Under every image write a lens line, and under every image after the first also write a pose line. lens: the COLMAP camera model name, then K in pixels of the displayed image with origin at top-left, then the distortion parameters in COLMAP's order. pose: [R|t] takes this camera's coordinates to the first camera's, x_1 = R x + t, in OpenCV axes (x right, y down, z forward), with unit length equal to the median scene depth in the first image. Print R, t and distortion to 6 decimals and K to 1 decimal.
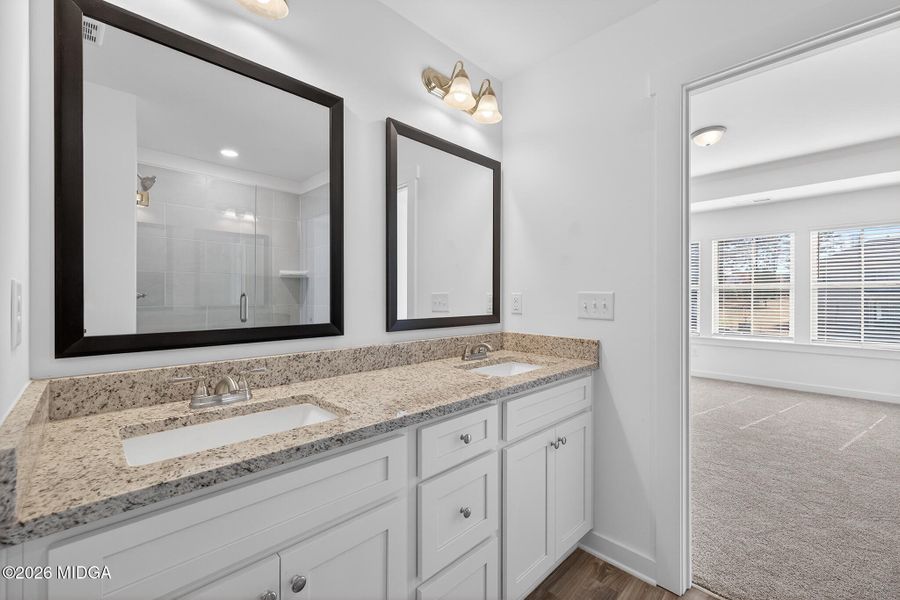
lens RADIAL K [[372.4, 0, 443.4], [0, 372.4, 300.1], [0, 0, 1]] dist [0.007895, -0.000681]
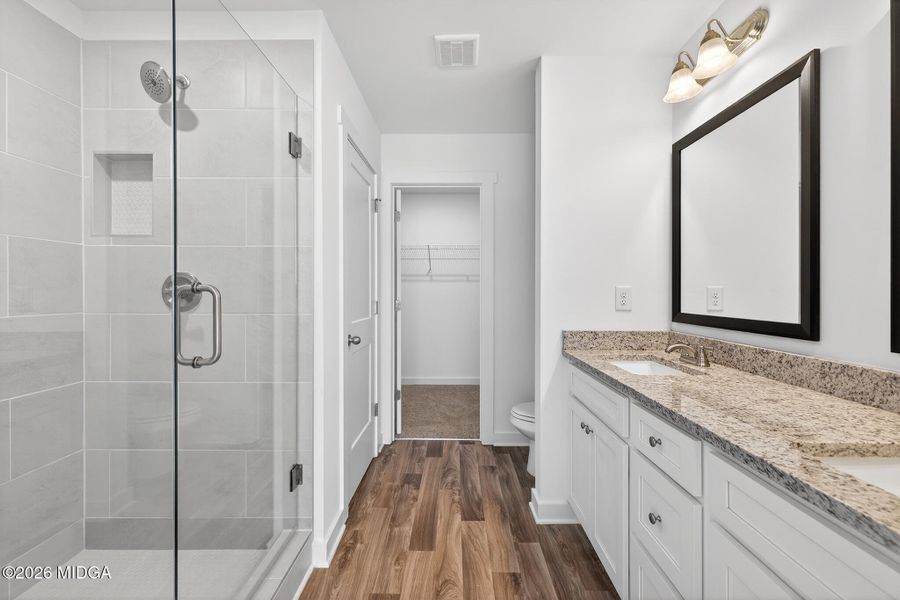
lens RADIAL K [[372.4, 0, 453.3], [0, 372.4, 295.9], [0, 0, 1]] dist [0.007895, -0.000681]
pose [[-0.690595, 0.007254, -0.723205, 0.873910], [-0.008966, 0.999787, 0.018591, -0.011519], [0.723186, 0.019323, -0.690383, 1.012966]]
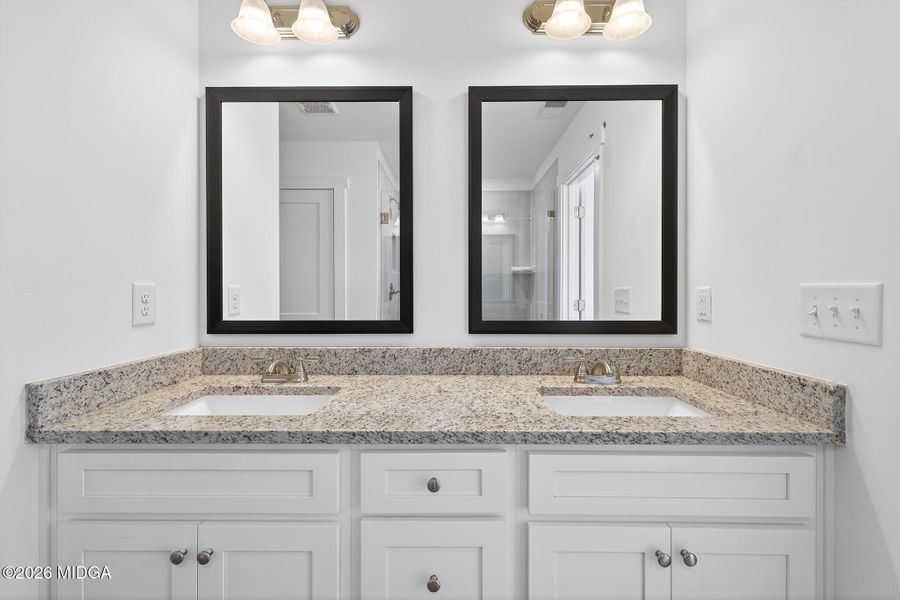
lens RADIAL K [[372.4, 0, 447.5], [0, 372.4, 295.5], [0, 0, 1]] dist [0.007895, -0.000681]
pose [[0.718606, 0.005543, -0.695396, 0.470450], [-0.005736, 0.999981, 0.002043, -0.005711], [0.695394, 0.002521, 0.718624, 0.380811]]
